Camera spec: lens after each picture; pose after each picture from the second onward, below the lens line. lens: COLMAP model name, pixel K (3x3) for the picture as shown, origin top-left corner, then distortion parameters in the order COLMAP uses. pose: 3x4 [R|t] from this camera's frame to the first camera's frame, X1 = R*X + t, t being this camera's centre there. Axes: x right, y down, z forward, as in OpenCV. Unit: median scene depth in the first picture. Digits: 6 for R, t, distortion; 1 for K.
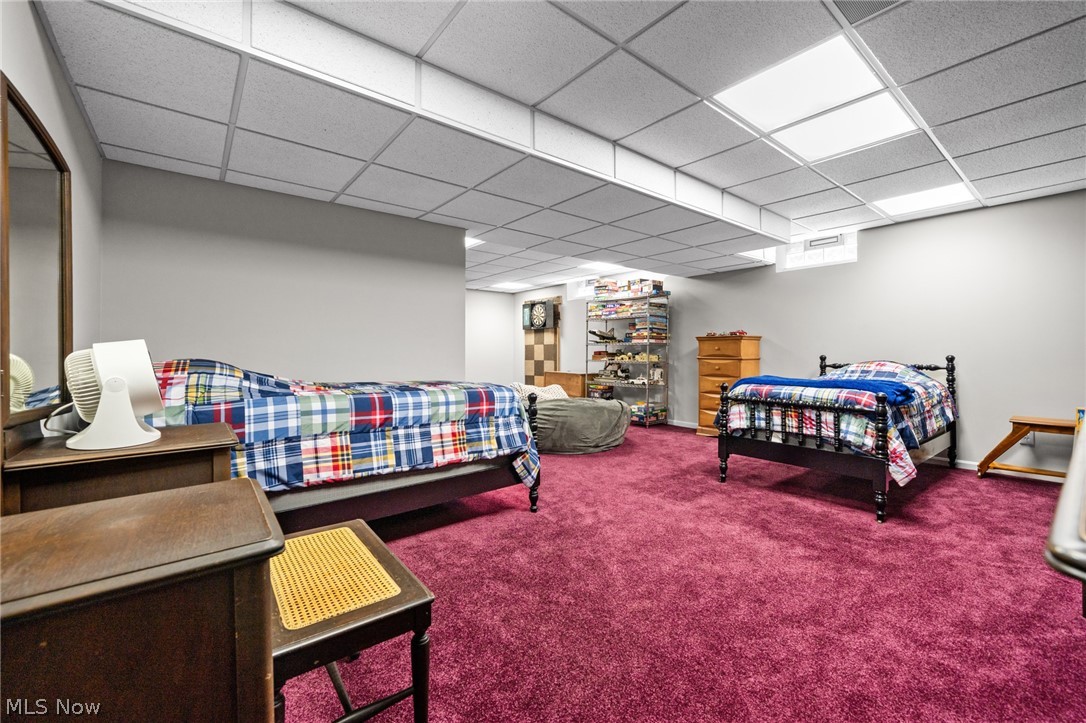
lens RADIAL K [[442.5, 0, 543.1], [0, 442.5, 354.9], [0, 0, 1]] dist [0.000871, 0.000157]
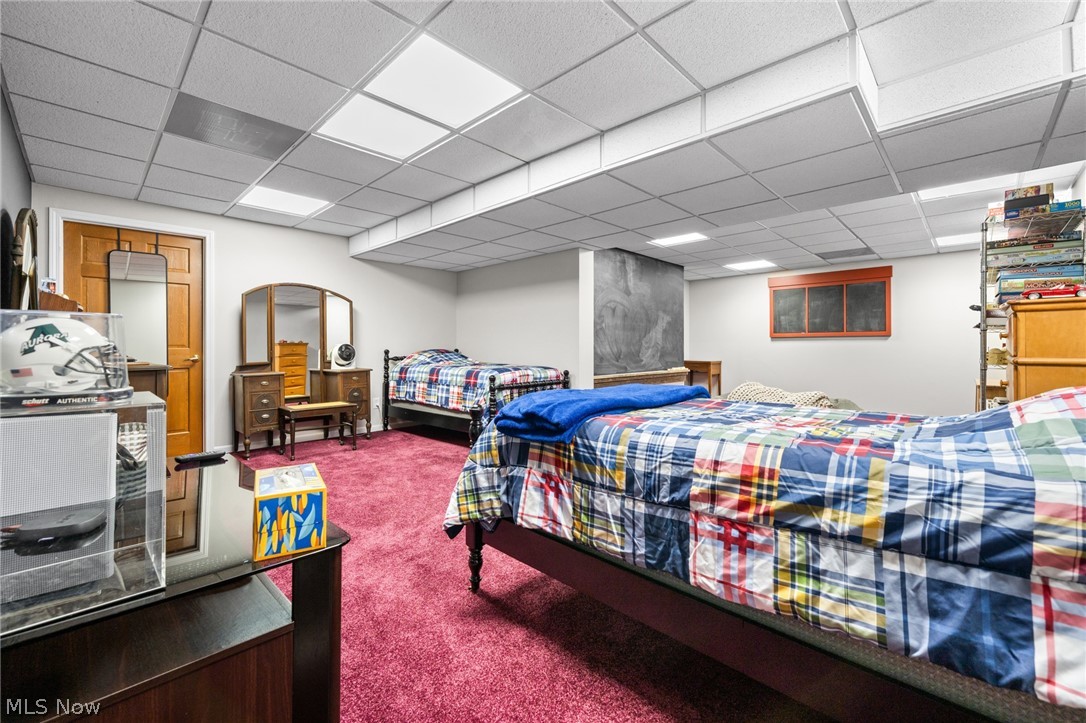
lens RADIAL K [[442.5, 0, 543.1], [0, 442.5, 354.9], [0, 0, 1]] dist [0.000871, 0.000157]
pose [[0.131042, 0.015025, -0.991263, 1.670660], [-0.003845, 0.999885, 0.014647, 0.001051], [0.991369, 0.001892, 0.131085, 1.174621]]
